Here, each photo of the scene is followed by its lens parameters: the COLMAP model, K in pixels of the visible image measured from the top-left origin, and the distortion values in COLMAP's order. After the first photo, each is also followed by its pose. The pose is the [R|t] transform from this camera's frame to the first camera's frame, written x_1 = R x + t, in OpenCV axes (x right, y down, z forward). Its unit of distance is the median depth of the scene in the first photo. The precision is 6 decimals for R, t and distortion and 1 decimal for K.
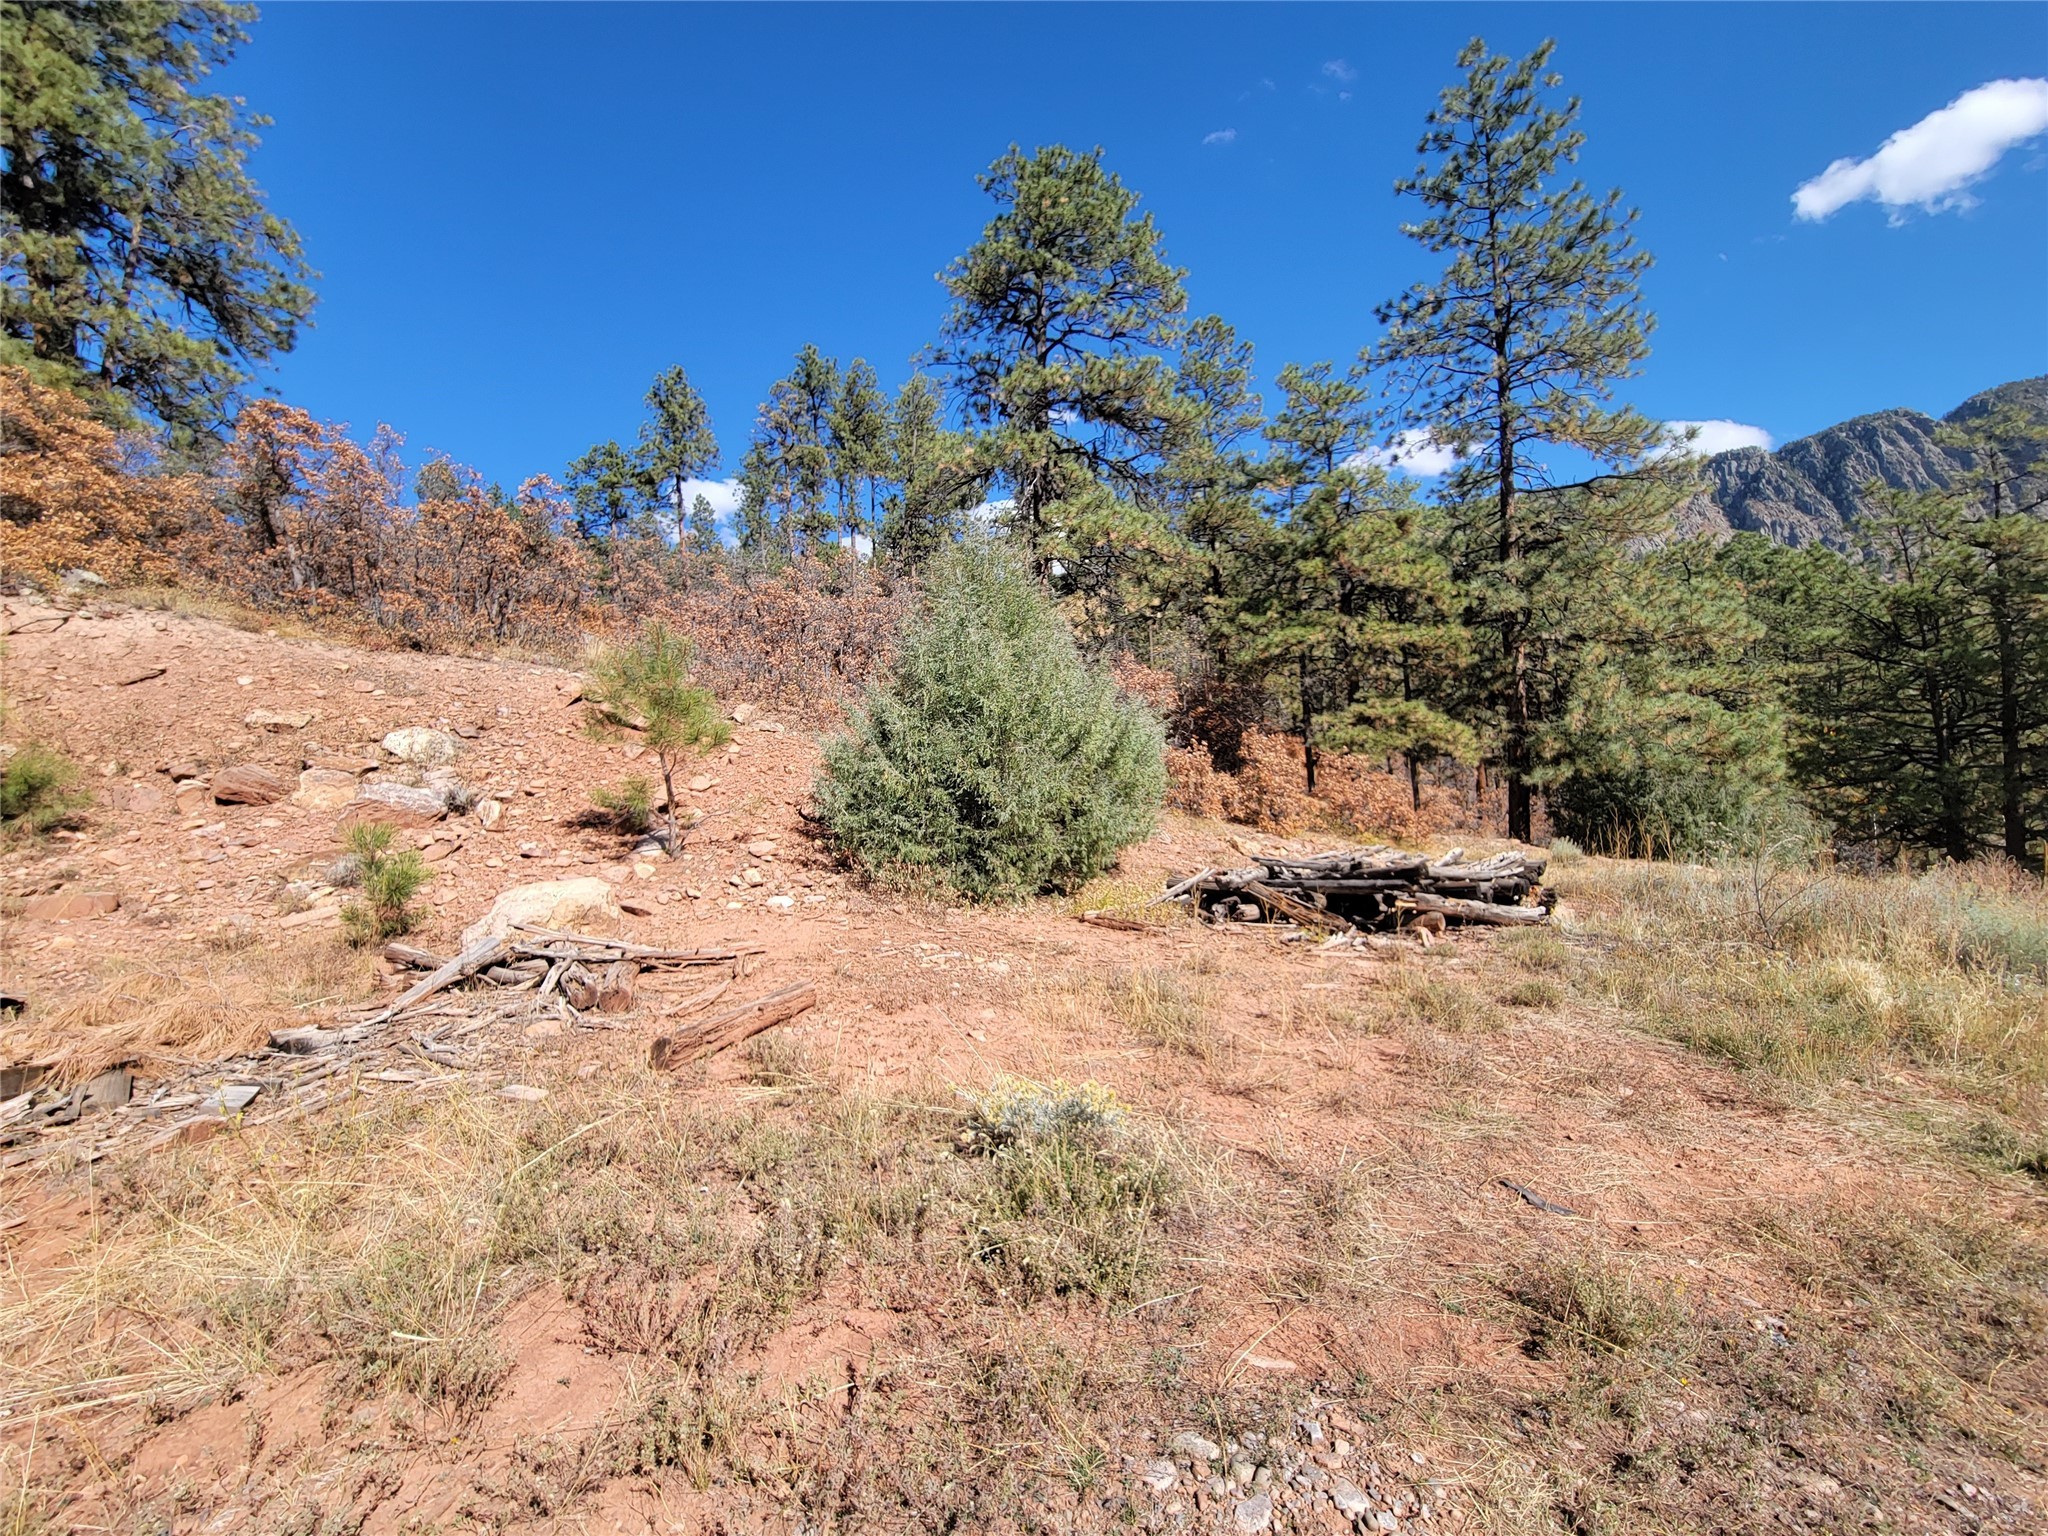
lens RADIAL K [[839.5, 0, 1020.1], [0, 839.5, 773.6], [0, 0, 1]] dist [-0.000245, -0.001283]
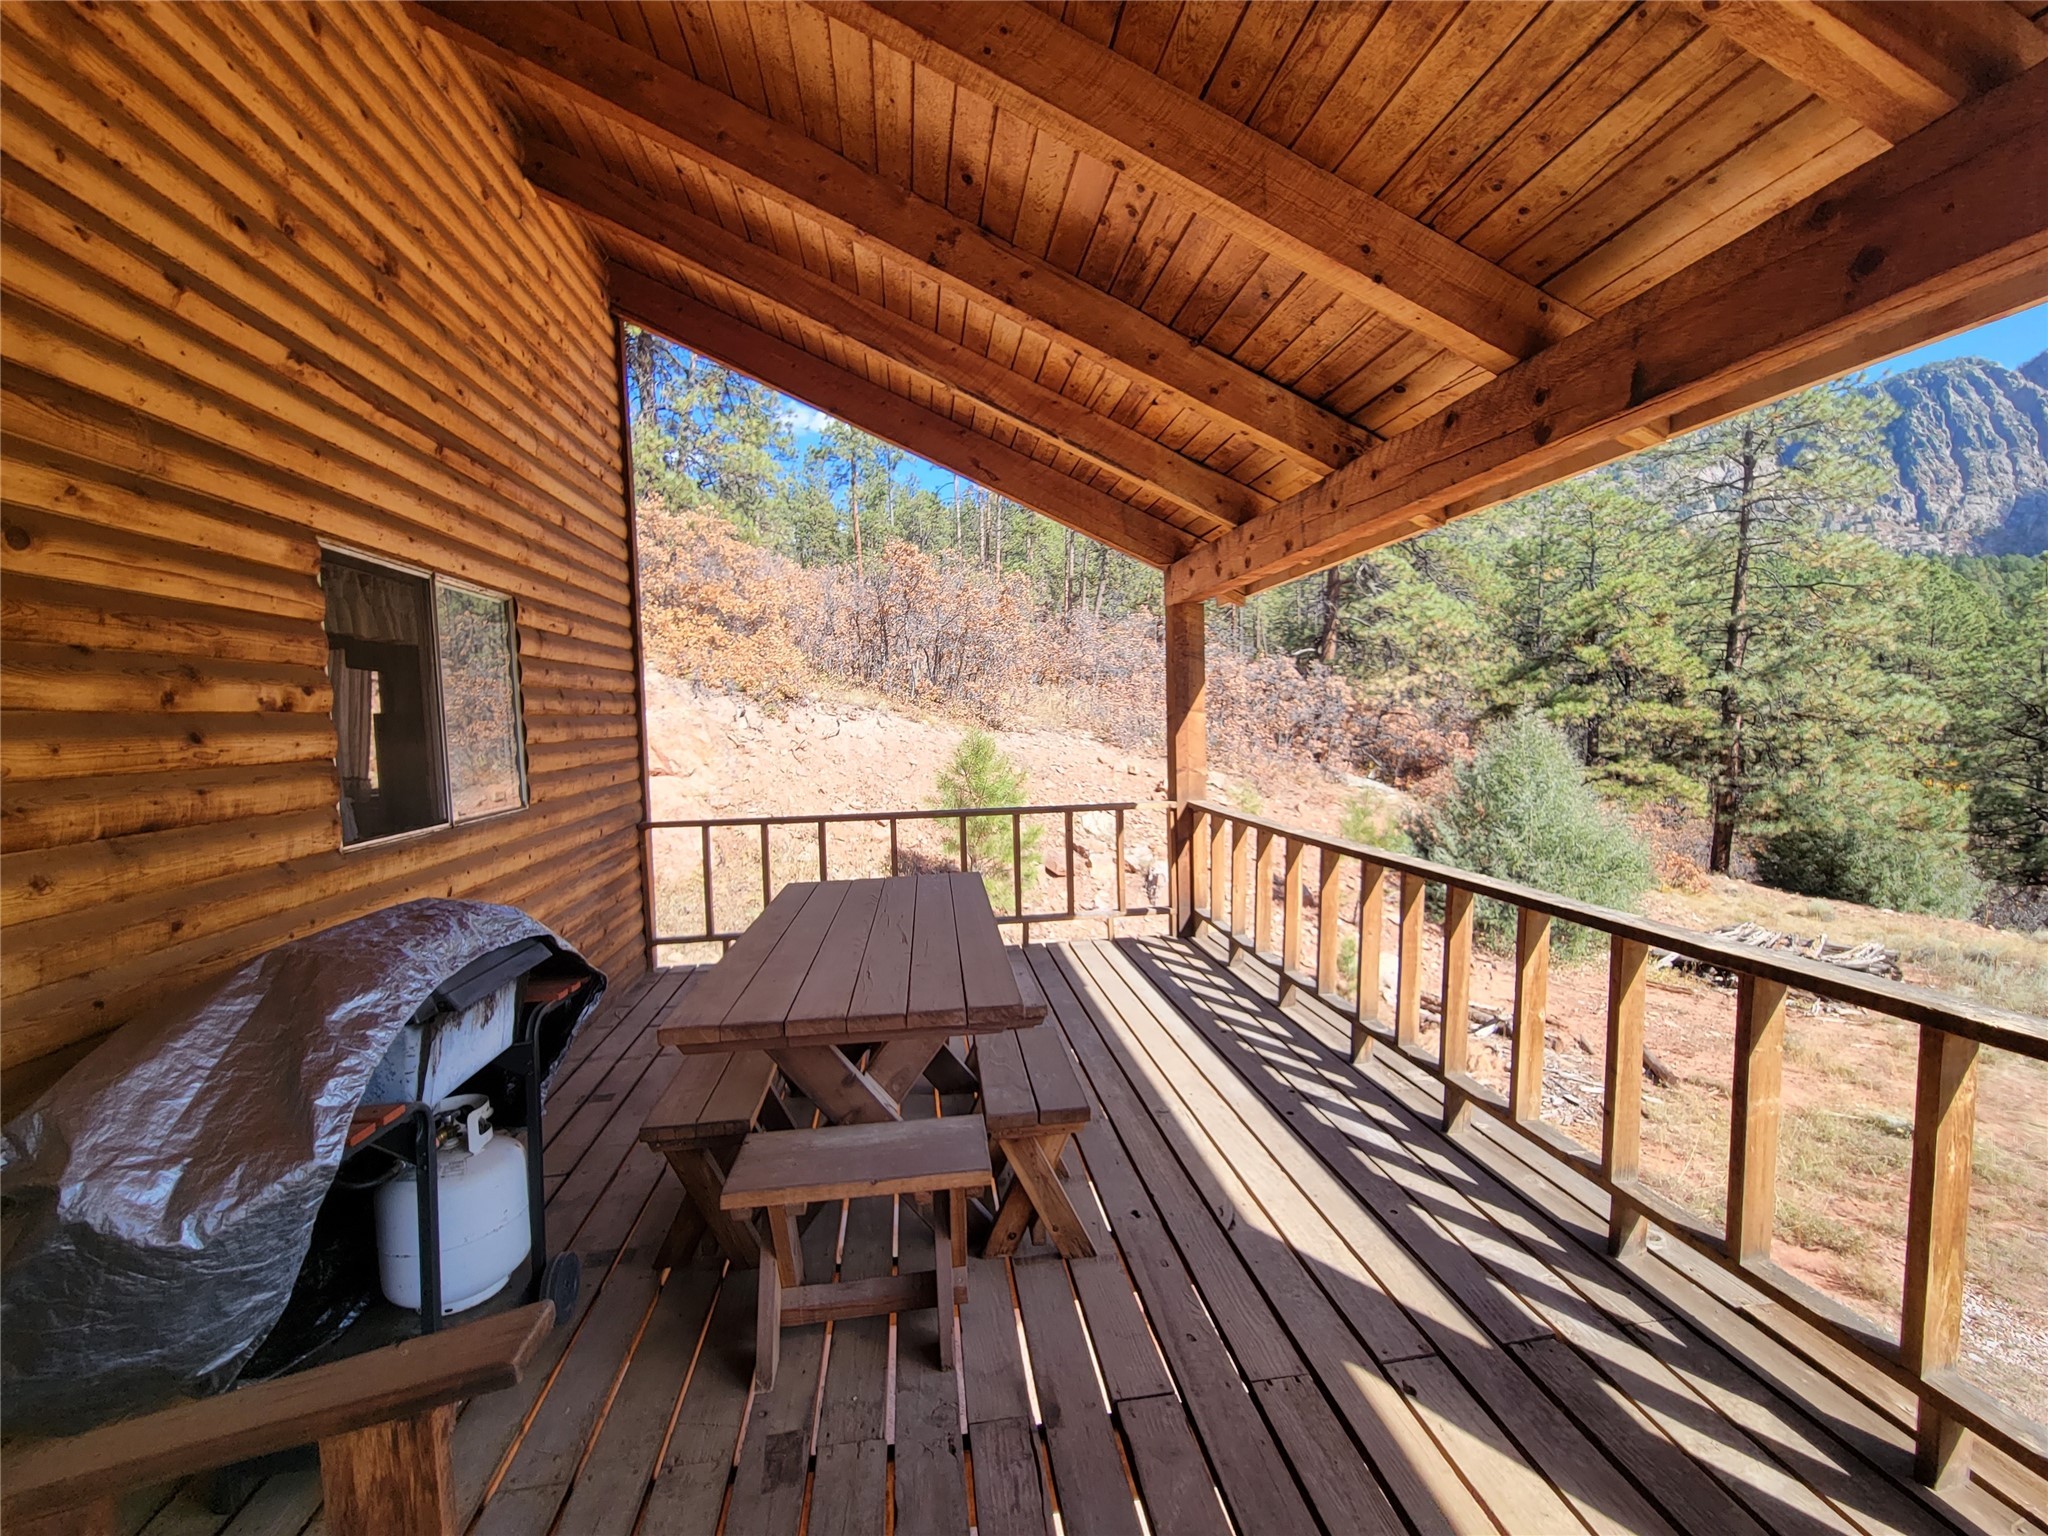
lens RADIAL K [[839.5, 0, 1017.8], [0, 839.5, 772.6], [0, 0, 1]] dist [-0.000245, -0.001283]
pose [[0.999028, 0.042625, -0.011258, -0.463462], [-0.041517, 0.995513, 0.085036, -0.133293], [0.014832, -0.084486, 0.996314, -0.263284]]
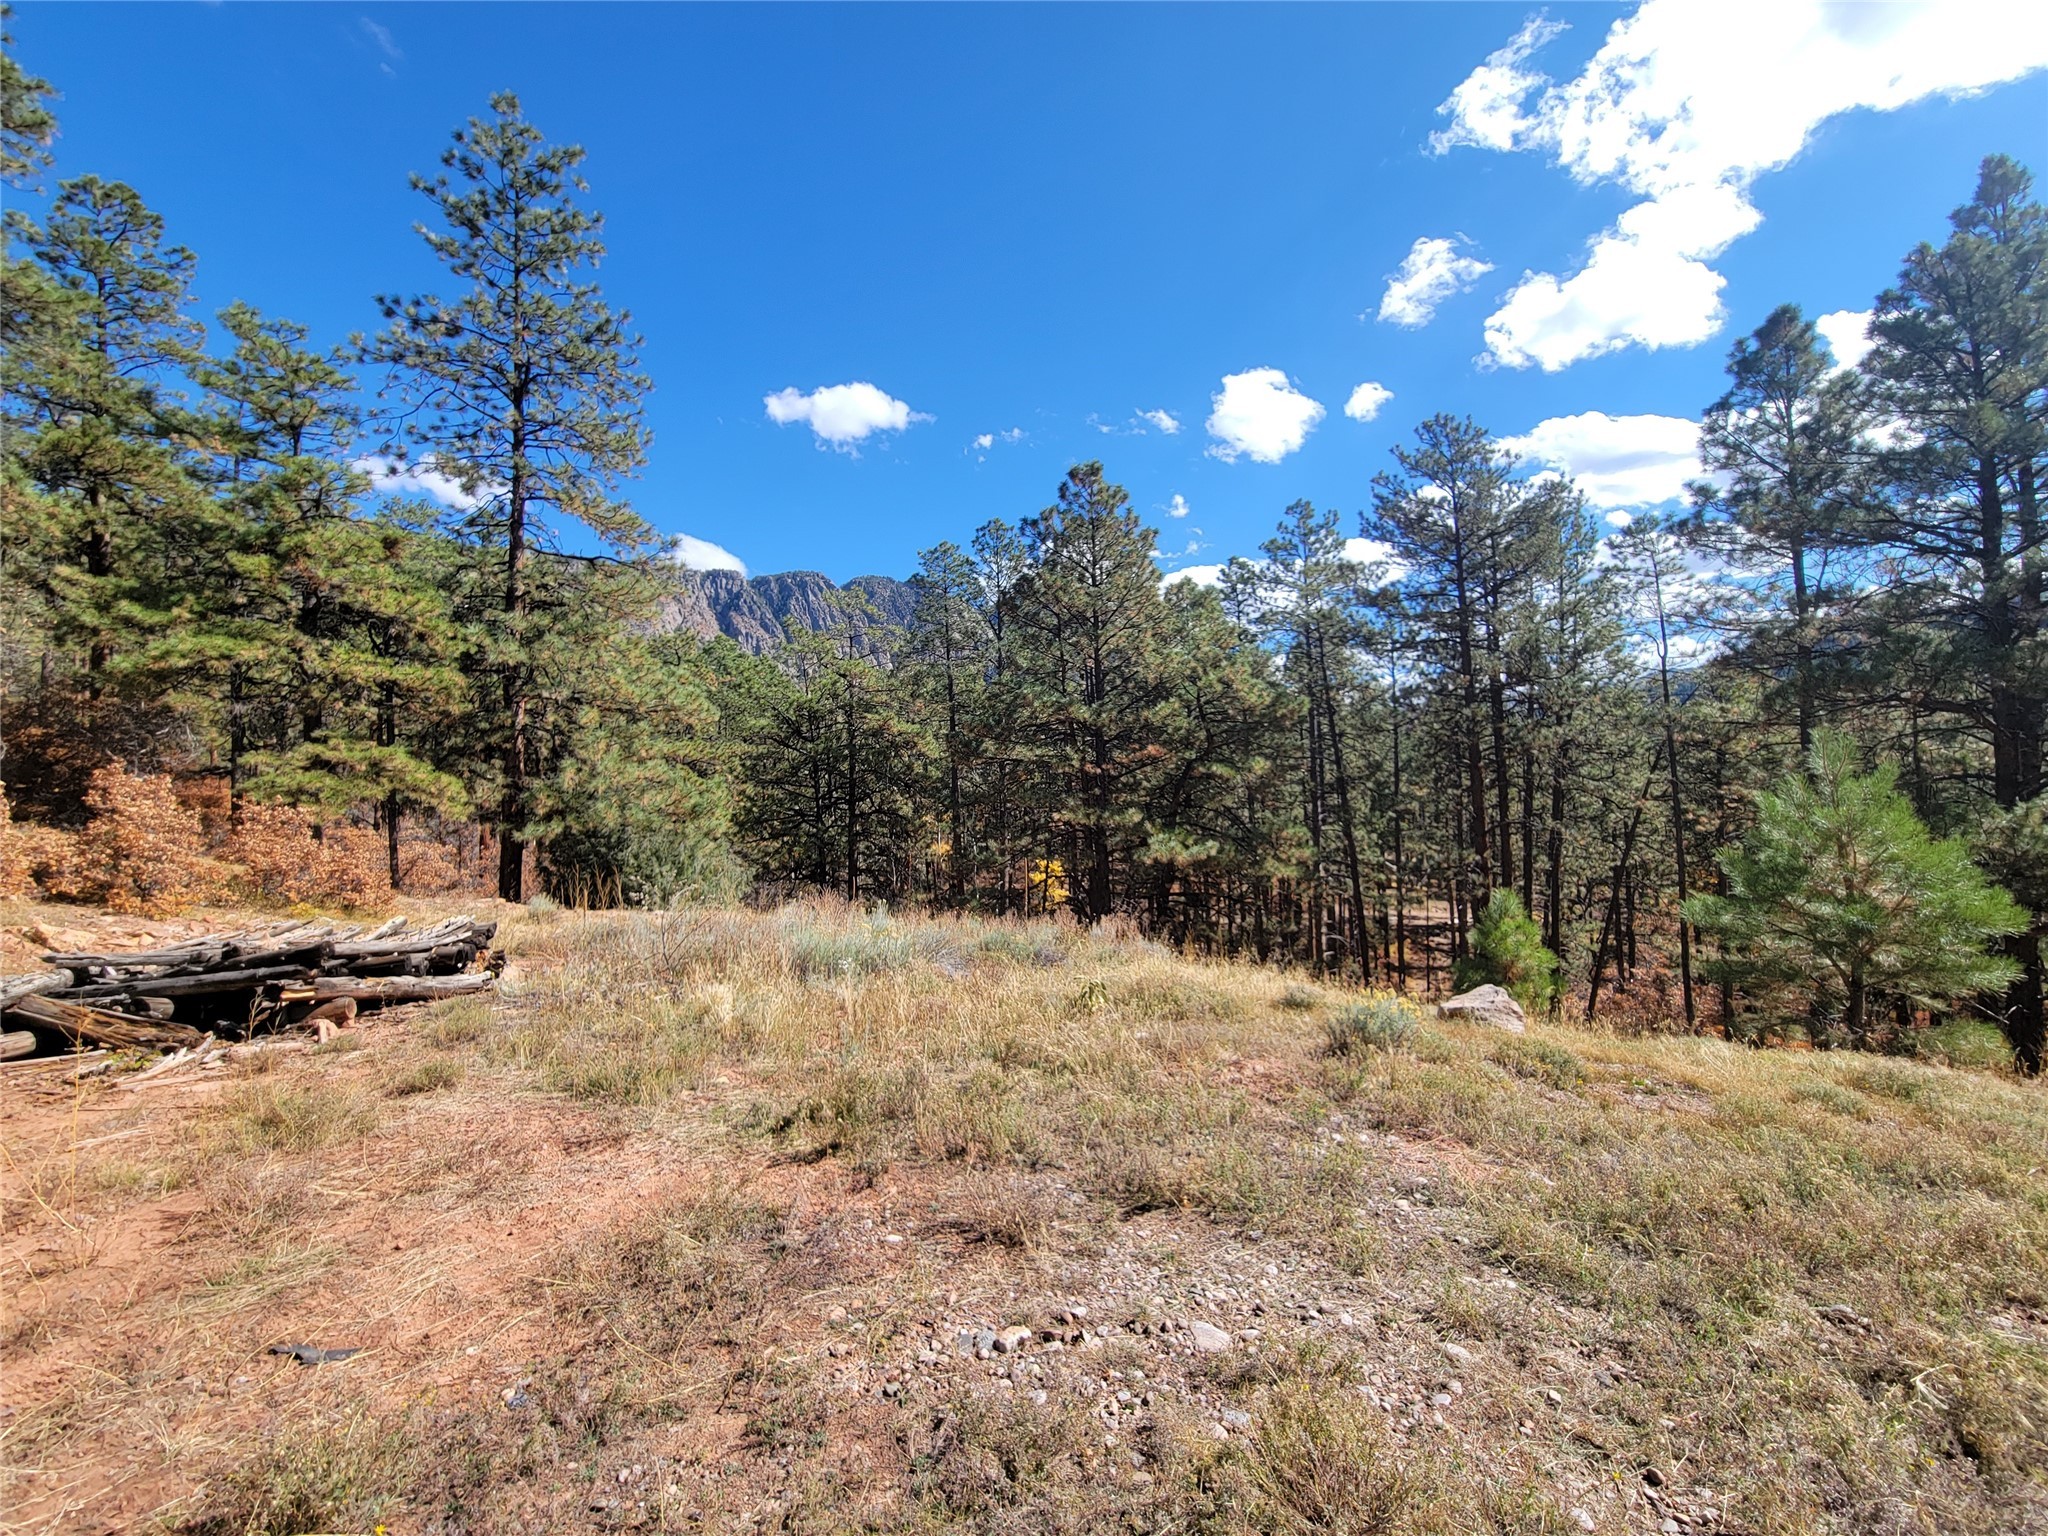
lens RADIAL K [[839.5, 0, 1029.1], [0, 839.5, 774.3], [0, 0, 1]] dist [-0.000245, -0.001283]
pose [[0.487862, 0.060331, 0.870833, 0.031303], [-0.004688, 0.997775, -0.066500, -0.002266], [-0.872908, 0.028360, 0.487059, -0.006496]]
